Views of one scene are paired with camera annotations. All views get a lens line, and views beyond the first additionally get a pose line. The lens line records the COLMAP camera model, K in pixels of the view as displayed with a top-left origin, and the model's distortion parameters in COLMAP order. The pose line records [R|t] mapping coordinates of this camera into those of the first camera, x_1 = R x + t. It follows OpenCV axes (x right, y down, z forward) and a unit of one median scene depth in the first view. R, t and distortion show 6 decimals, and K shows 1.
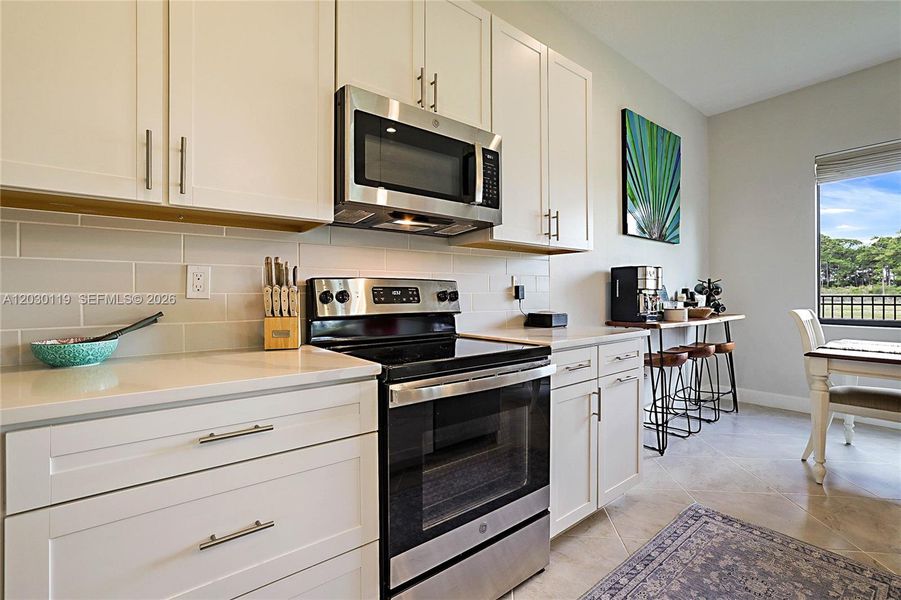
lens RADIAL K [[421.9, 0, 449.4], [0, 421.9, 295.1], [0, 0, 1]] dist [-0.023785, 0.013065]
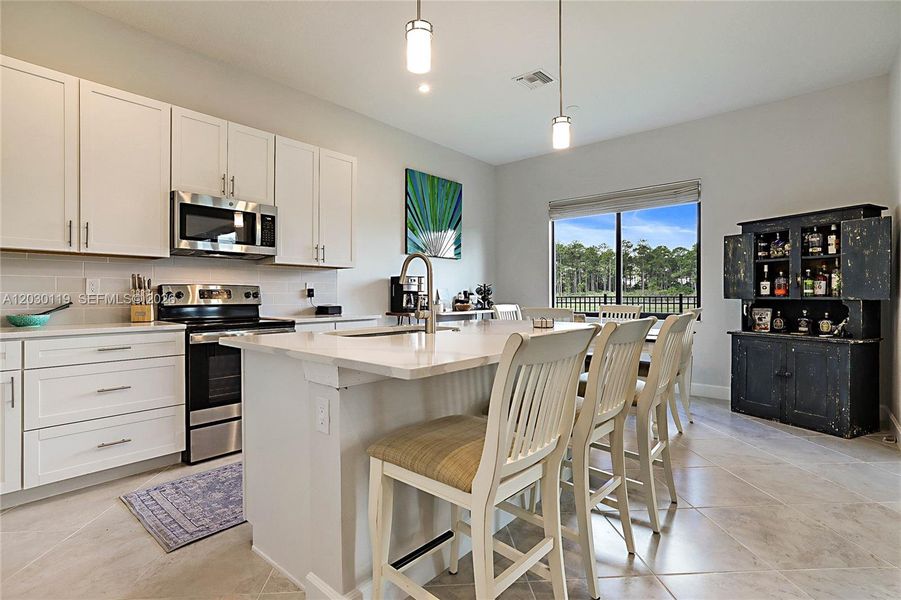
lens RADIAL K [[448.4, 0, 448.7], [0, 448.4, 297.1], [0, 0, 1]] dist [-0.017065, 0.010629]
pose [[0.985482, 0.002648, 0.169759, 0.507363], [-0.003278, 0.999989, 0.003435, 0.002832], [-0.169748, -0.003942, 0.985480, -0.988217]]
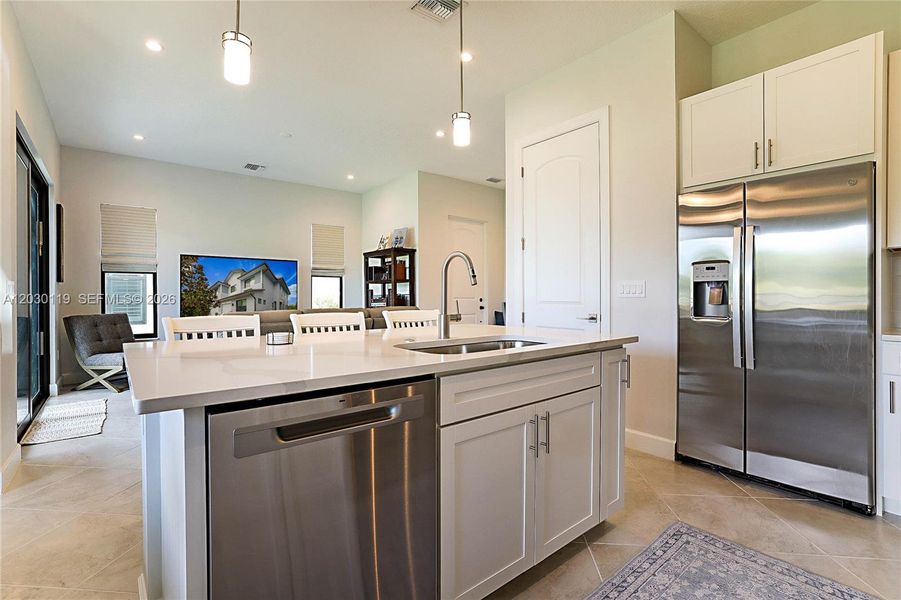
lens RADIAL K [[421.9, 0, 450.6], [0, 421.9, 298.0], [0, 0, 1]] dist [-0.023785, 0.013065]
pose [[-0.999940, 0.010823, -0.001873, 0.640994], [0.010815, 0.999934, 0.003989, -0.005735], [0.001916, 0.003969, -0.999990, 1.173333]]
